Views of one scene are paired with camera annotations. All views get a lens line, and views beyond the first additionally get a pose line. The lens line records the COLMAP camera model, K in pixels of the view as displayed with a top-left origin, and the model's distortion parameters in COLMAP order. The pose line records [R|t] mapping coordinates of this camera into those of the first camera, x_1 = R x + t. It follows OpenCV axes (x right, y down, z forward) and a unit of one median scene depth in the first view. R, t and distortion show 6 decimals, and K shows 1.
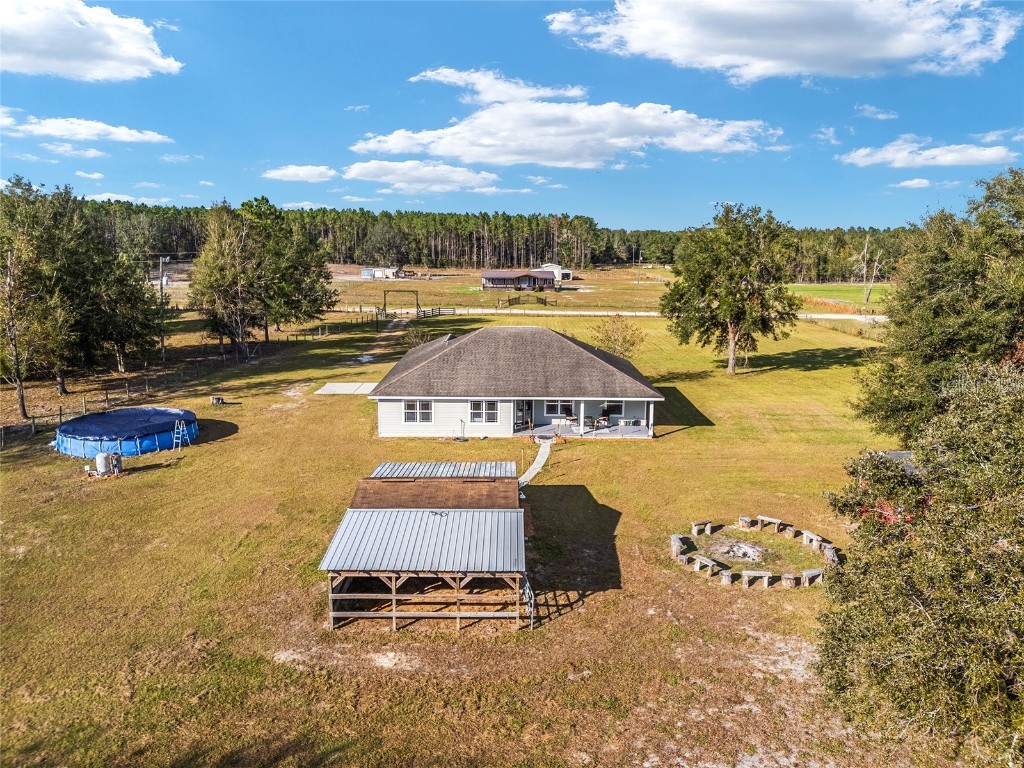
lens RADIAL K [[750.1, 0, 512.0], [0, 750.1, 384.0], [0, 0, 1]] dist [0.090313, -0.100156]
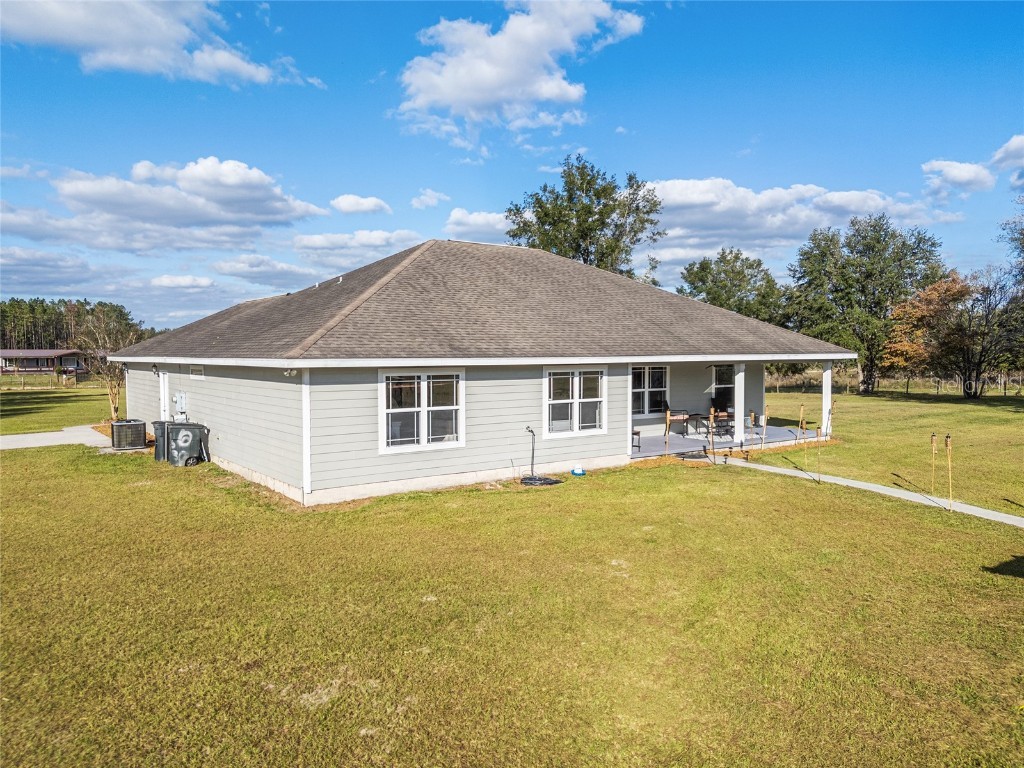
lens RADIAL K [[750.1, 0, 512.0], [0, 750.1, 384.0], [0, 0, 1]] dist [0.090313, -0.100156]
pose [[0.812531, -0.039700, 0.581565, -0.277968], [0.124765, 0.986402, -0.106977, 0.064345], [-0.569410, 0.159481, 0.806435, 0.717810]]
